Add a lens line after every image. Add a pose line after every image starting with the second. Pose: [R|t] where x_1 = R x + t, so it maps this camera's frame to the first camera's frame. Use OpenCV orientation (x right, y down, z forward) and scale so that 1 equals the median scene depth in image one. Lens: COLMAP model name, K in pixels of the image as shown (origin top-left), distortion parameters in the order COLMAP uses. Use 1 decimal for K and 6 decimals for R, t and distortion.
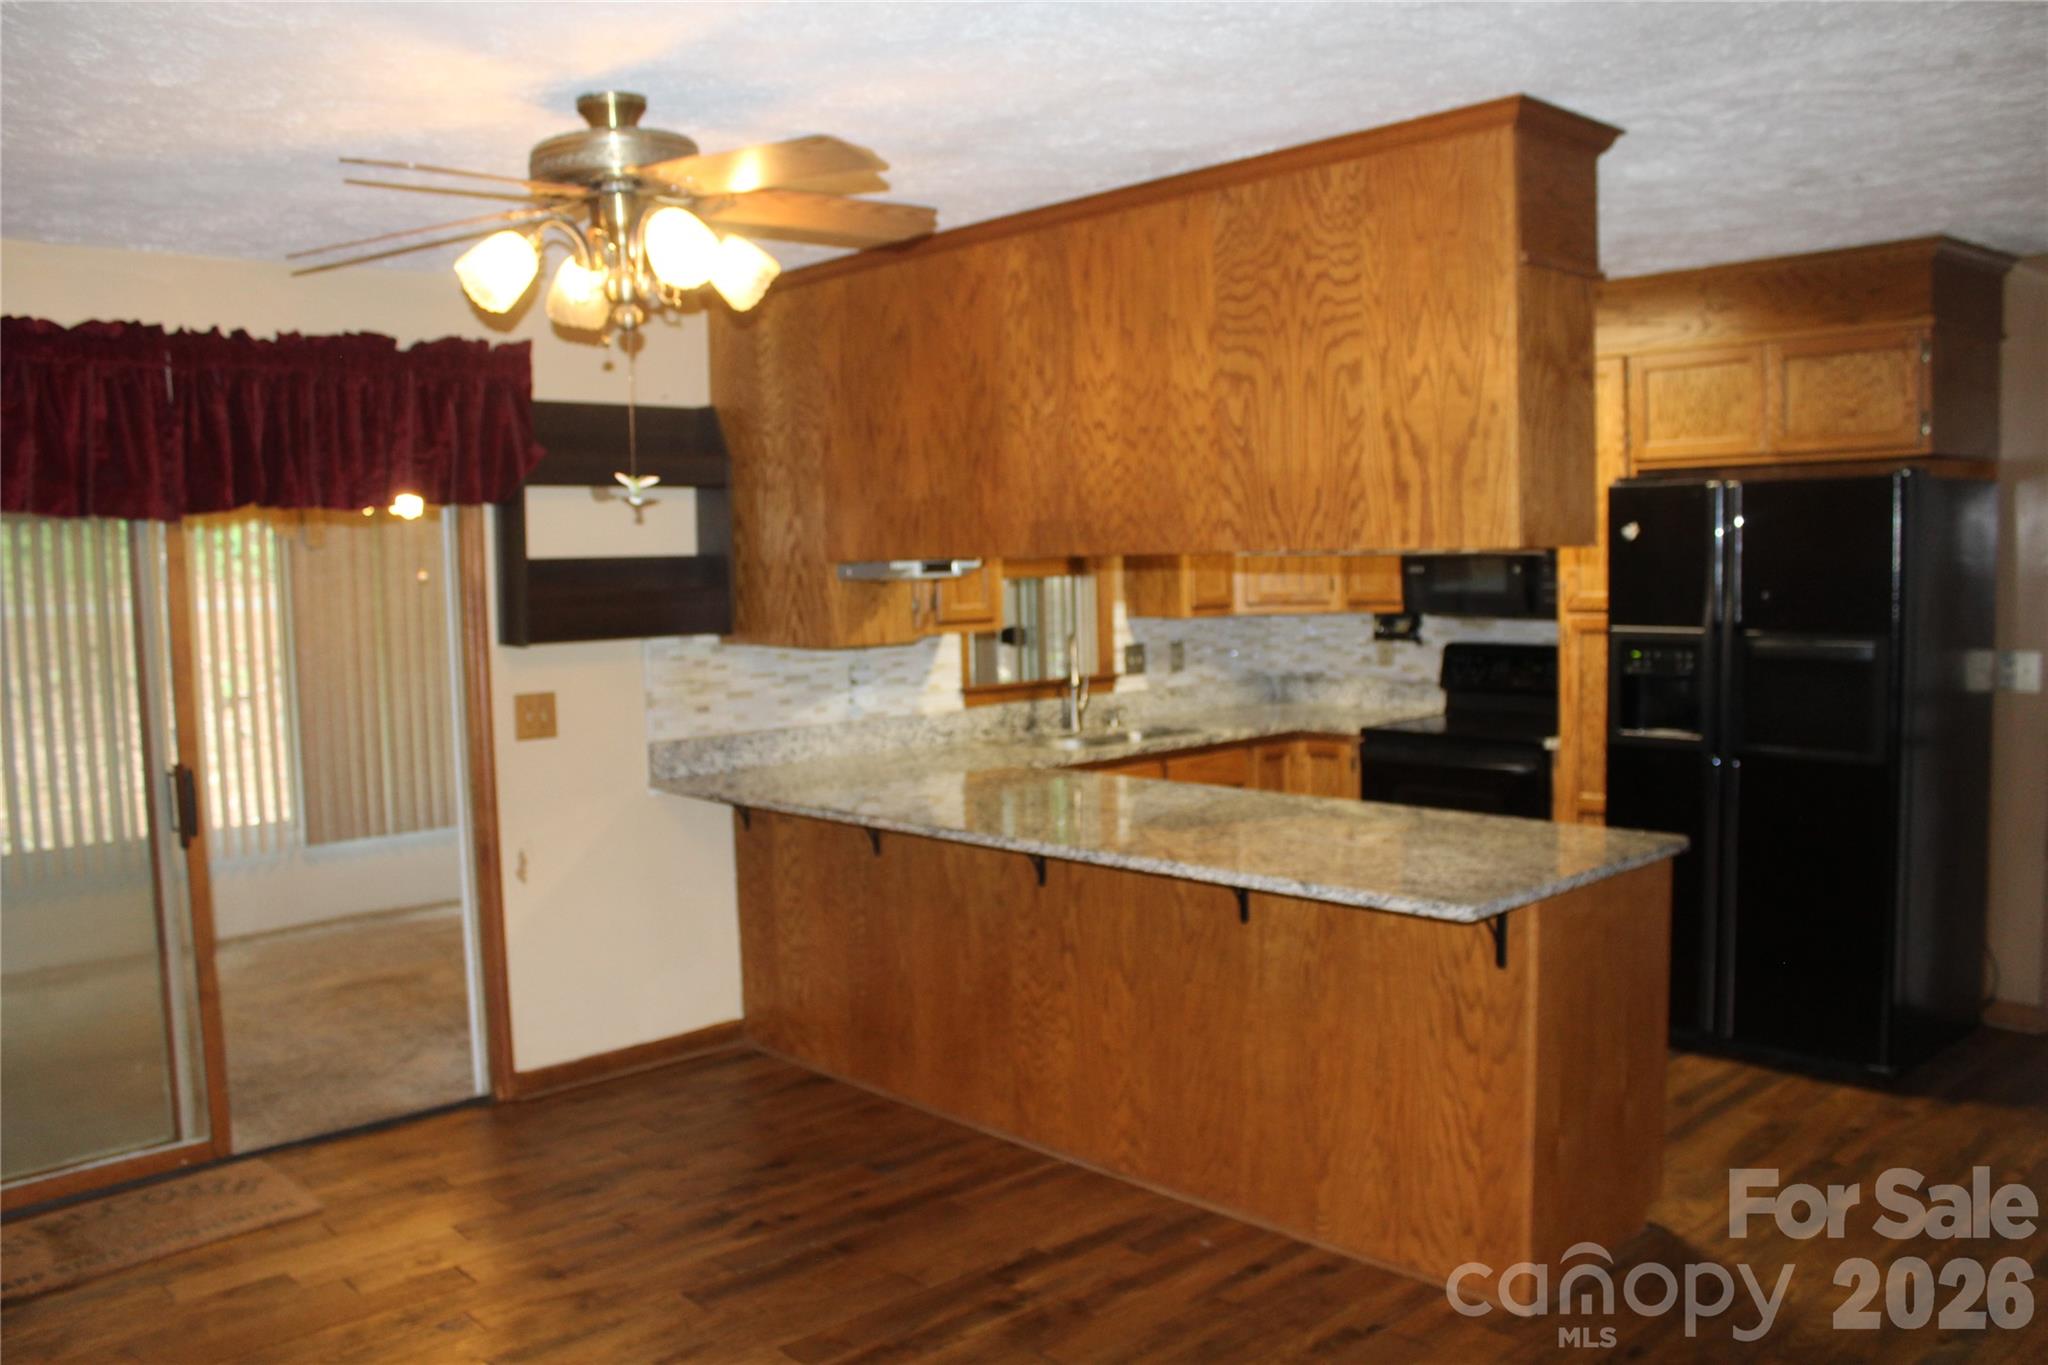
lens RADIAL K [[1682.4, 0, 1023.9], [0, 1682.4, 690.0], [0, 0, 1]] dist [-0.143895, 0.099330]
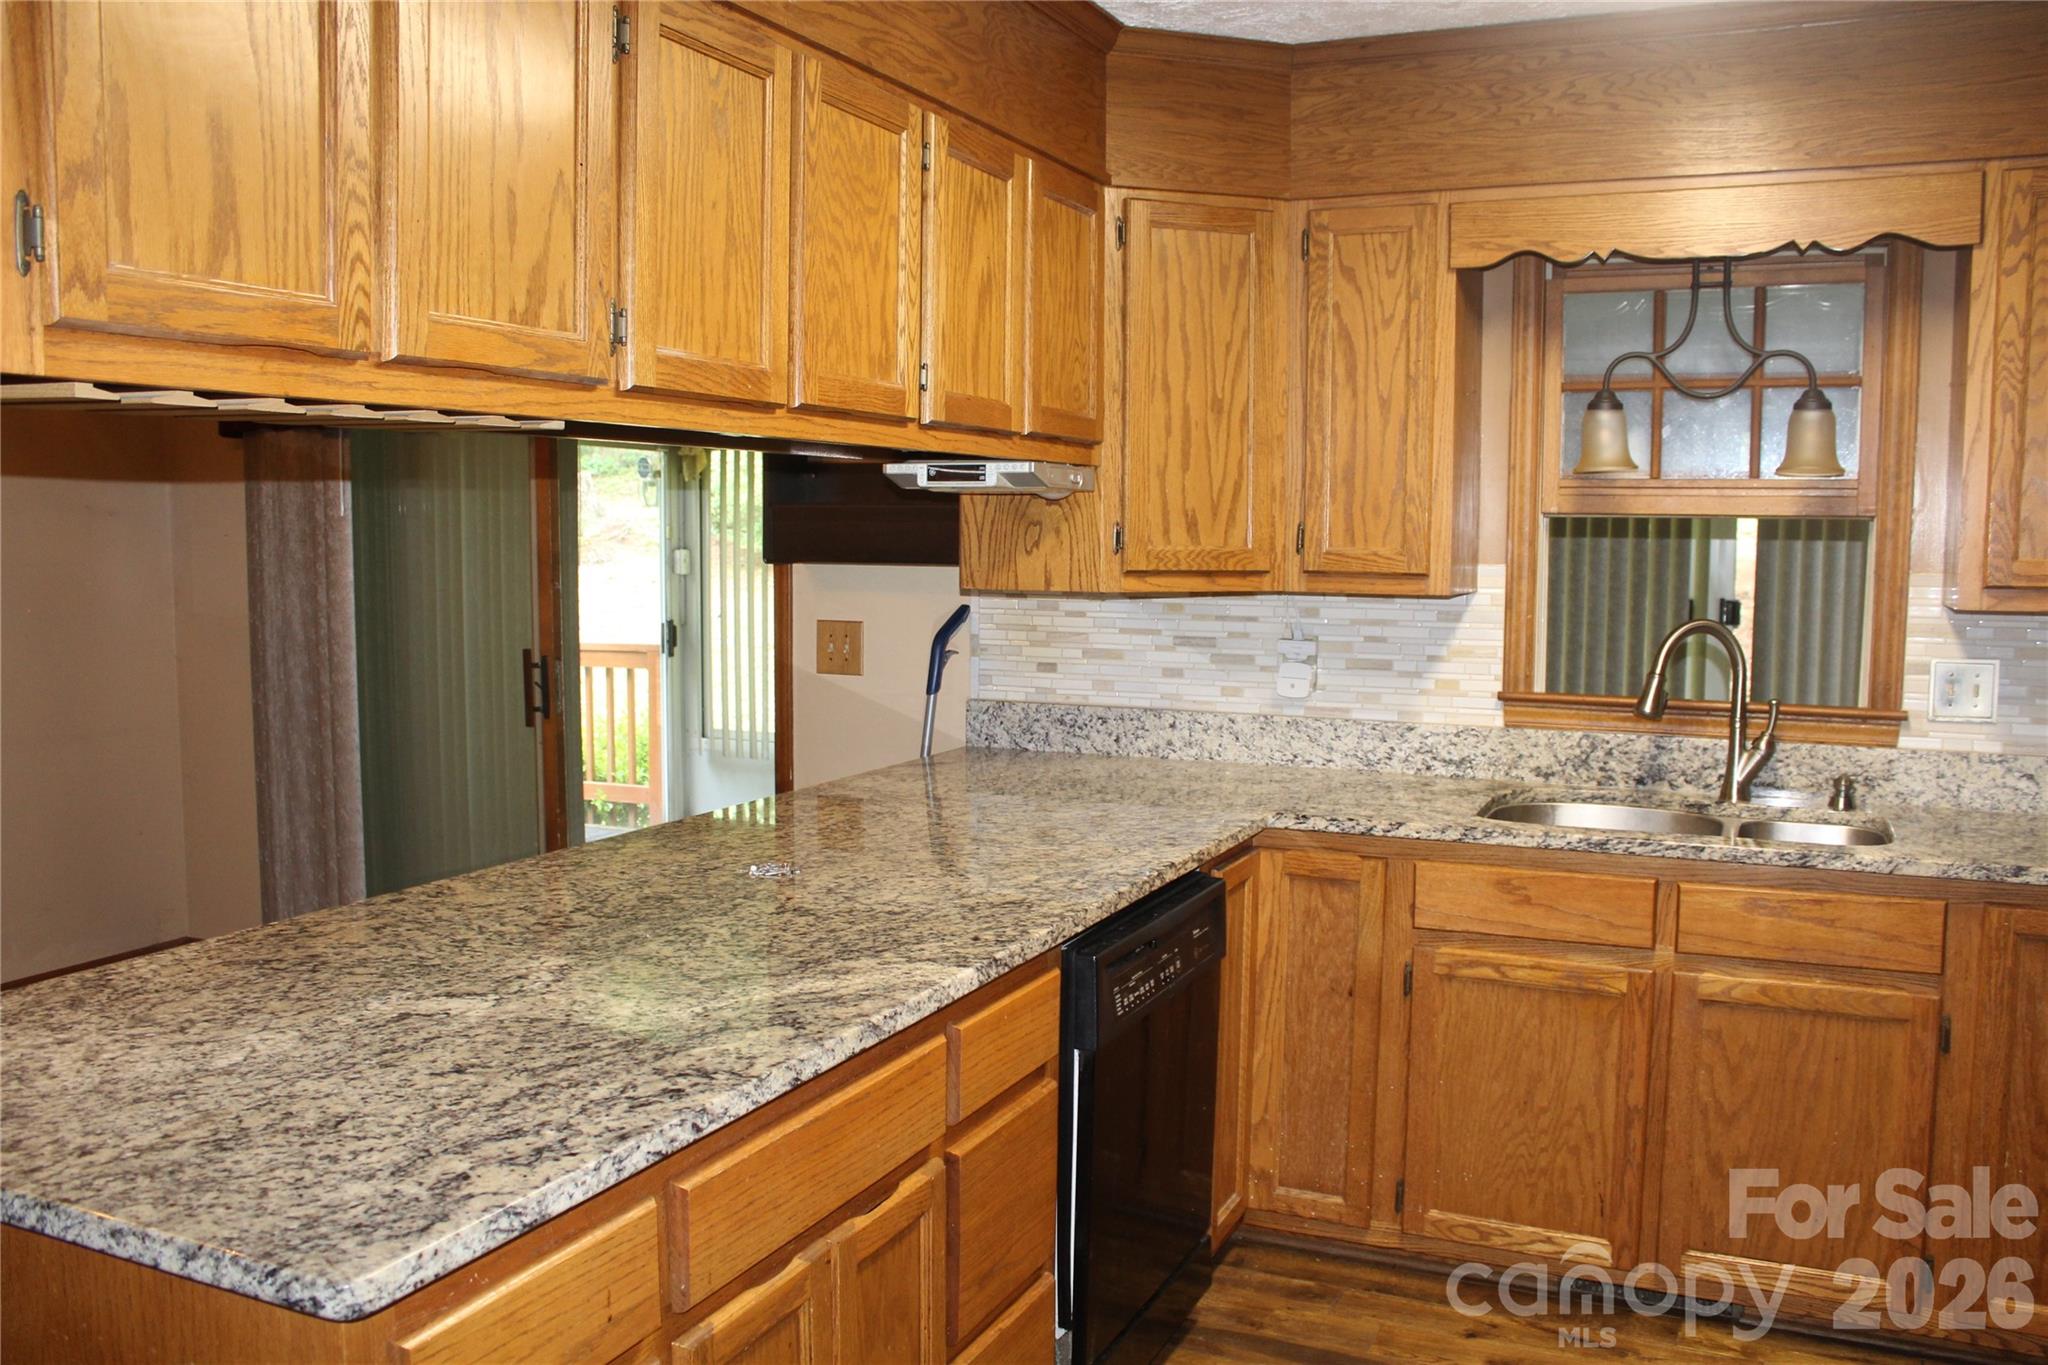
lens RADIAL K [[1682.4, 0, 974.2], [0, 1682.4, 692.3], [0, 0, 1]] dist [-0.143895, 0.099330]
pose [[0.360733, 0.117868, -0.925191, 0.424632], [-0.089701, 0.991768, 0.091375, -0.036729], [0.928346, 0.050028, 0.368337, 0.579379]]
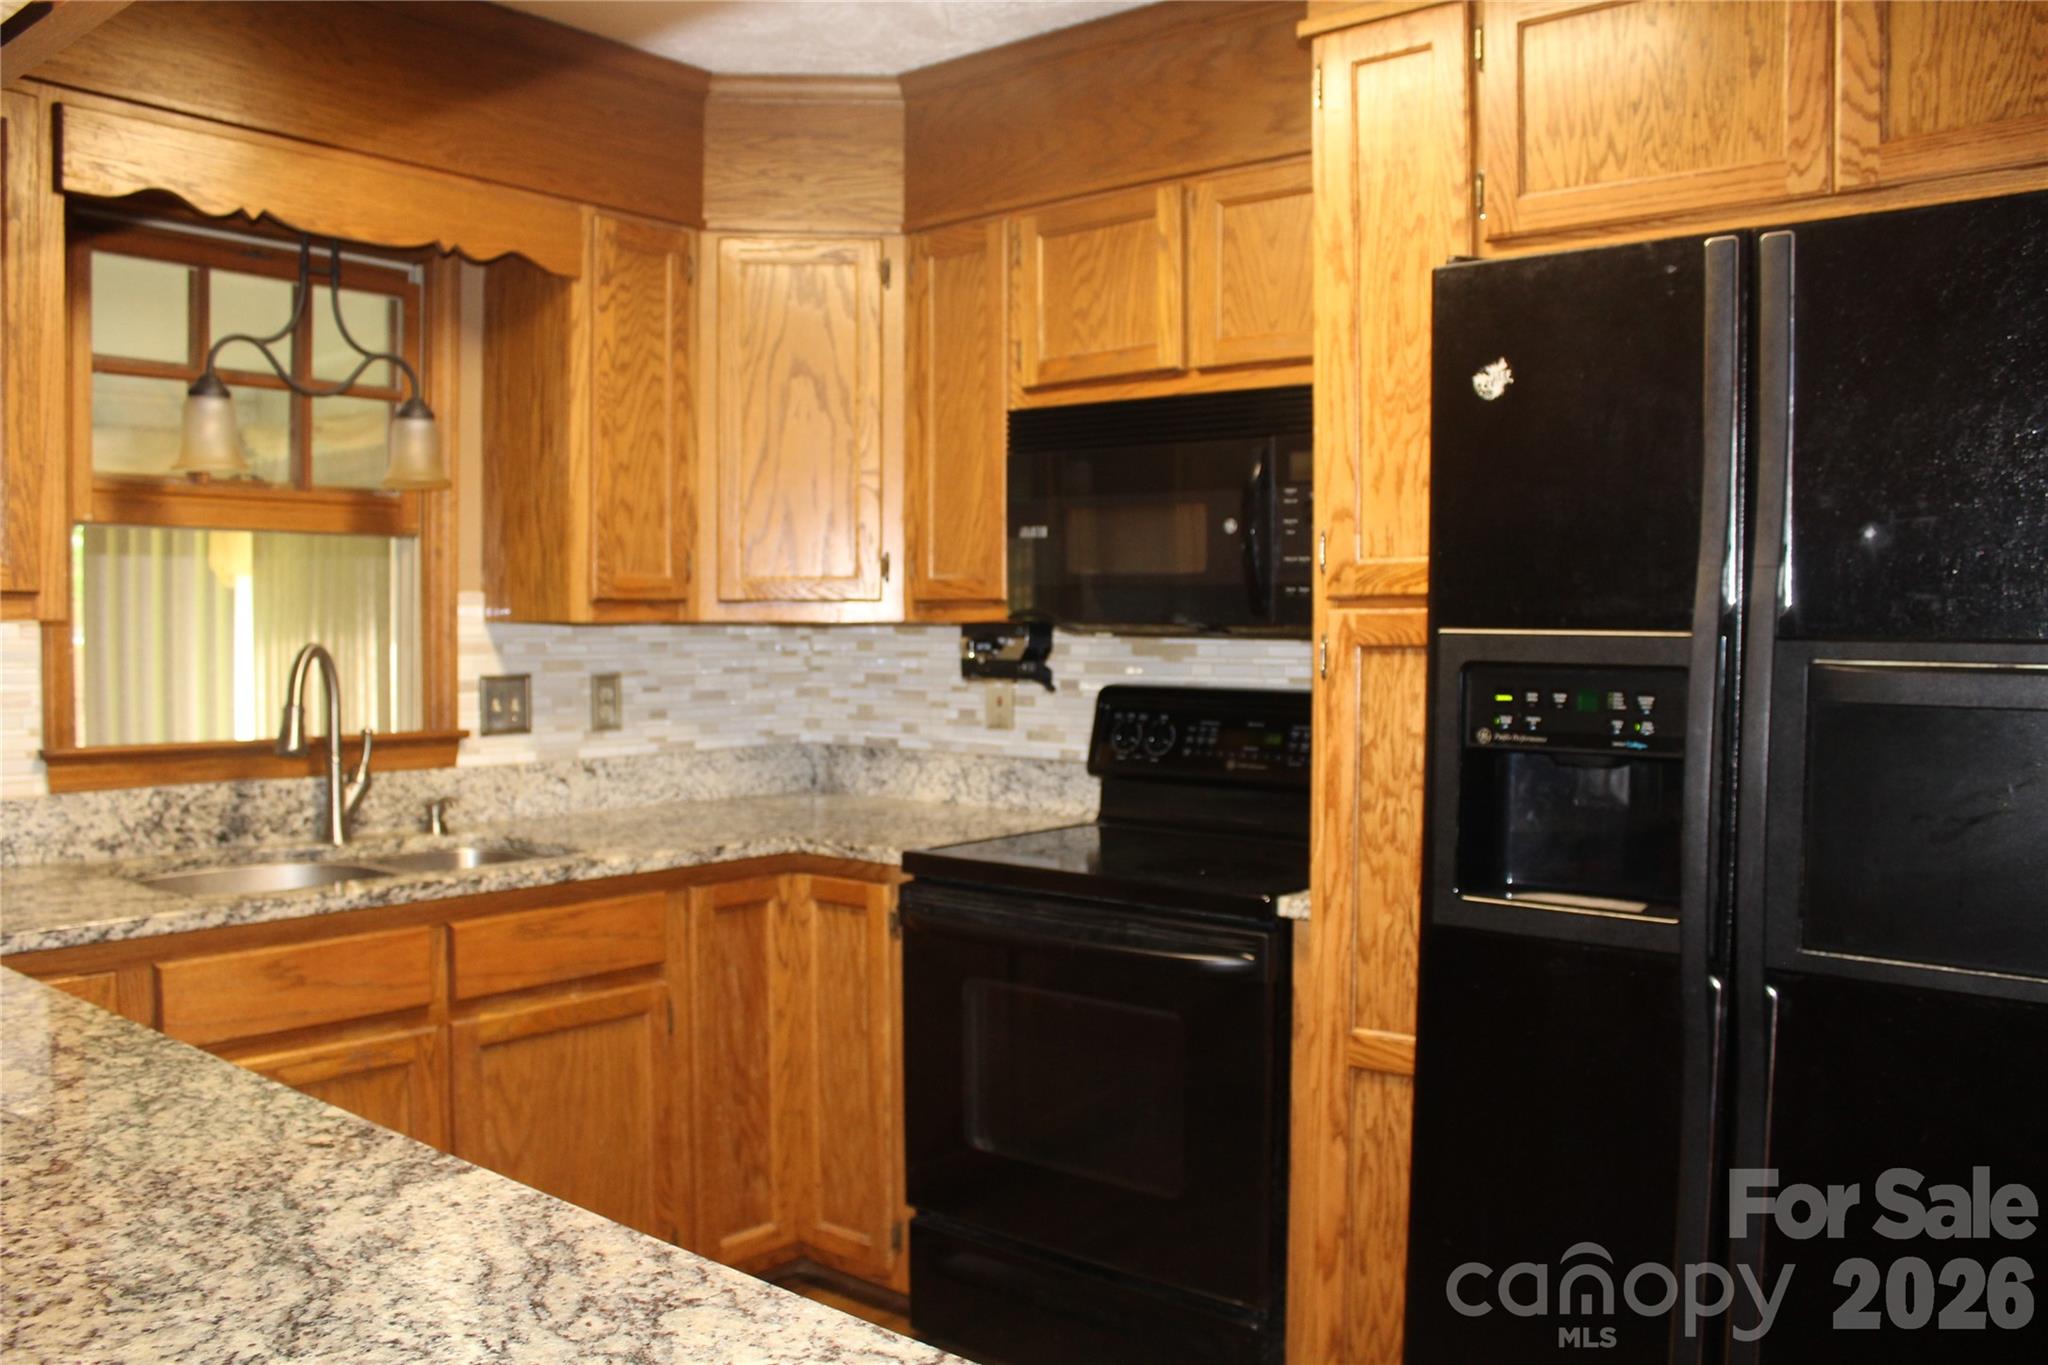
lens RADIAL K [[1682.4, 0, 1021.1], [0, 1682.4, 685.4], [0, 0, 1]] dist [-0.143895, 0.099330]
pose [[0.991349, 0.026432, 0.128566, 0.165155], [-0.020258, 0.998588, -0.049100, -0.002284], [-0.129682, 0.046070, 0.990485, 0.498414]]
